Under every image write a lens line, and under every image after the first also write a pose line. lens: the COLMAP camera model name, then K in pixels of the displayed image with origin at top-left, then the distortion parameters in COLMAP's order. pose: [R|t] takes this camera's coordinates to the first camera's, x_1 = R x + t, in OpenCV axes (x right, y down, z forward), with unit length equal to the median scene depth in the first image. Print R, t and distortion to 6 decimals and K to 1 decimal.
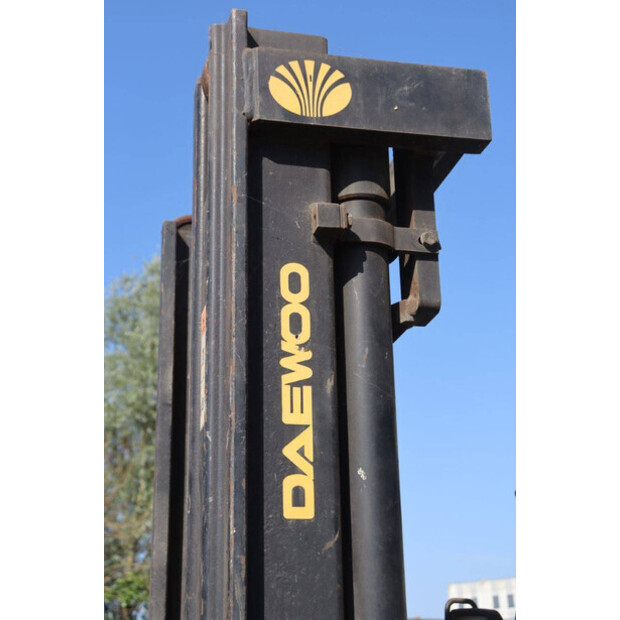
lens RADIAL K [[1098.5, 0, 310.0], [0, 1098.5, 310.0], [0, 0, 1]] dist [-0.002152, 0.002215]
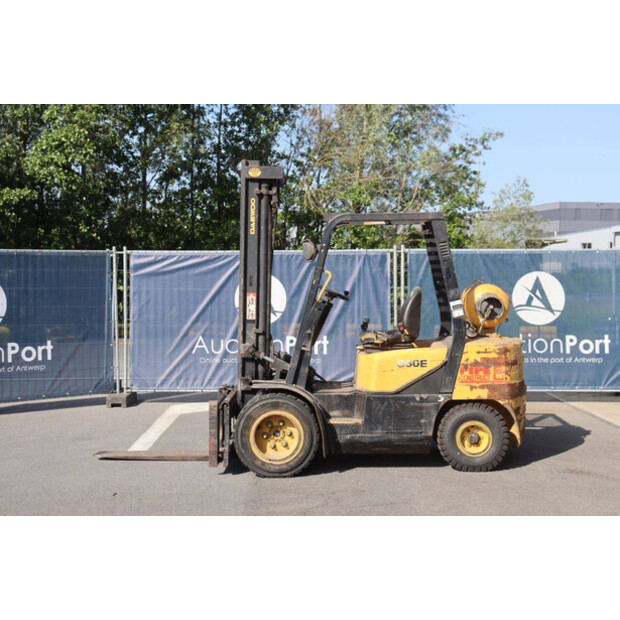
lens RADIAL K [[1027.9, 0, 310.0], [0, 1027.9, 310.0], [0, 0, 1]] dist [0.182992, 0.156697]
pose [[0.968222, 0.045916, -0.245843, 2.001103], [0.048204, 0.930308, 0.363597, -1.764615], [0.245404, -0.363893, 0.898531, -5.138719]]
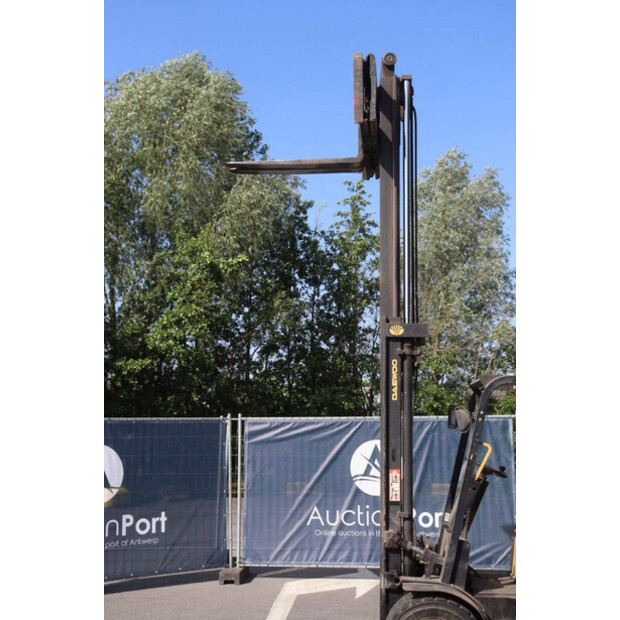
lens RADIAL K [[849.0, 0, 293.2], [0, 849.0, 309.2], [0, 0, 1]] dist [0.003365, 0.406515]
pose [[0.940275, -0.013063, -0.340164, 1.080409], [0.080702, 0.979331, 0.185467, -1.253786], [0.330710, -0.201842, 0.921895, -3.565248]]
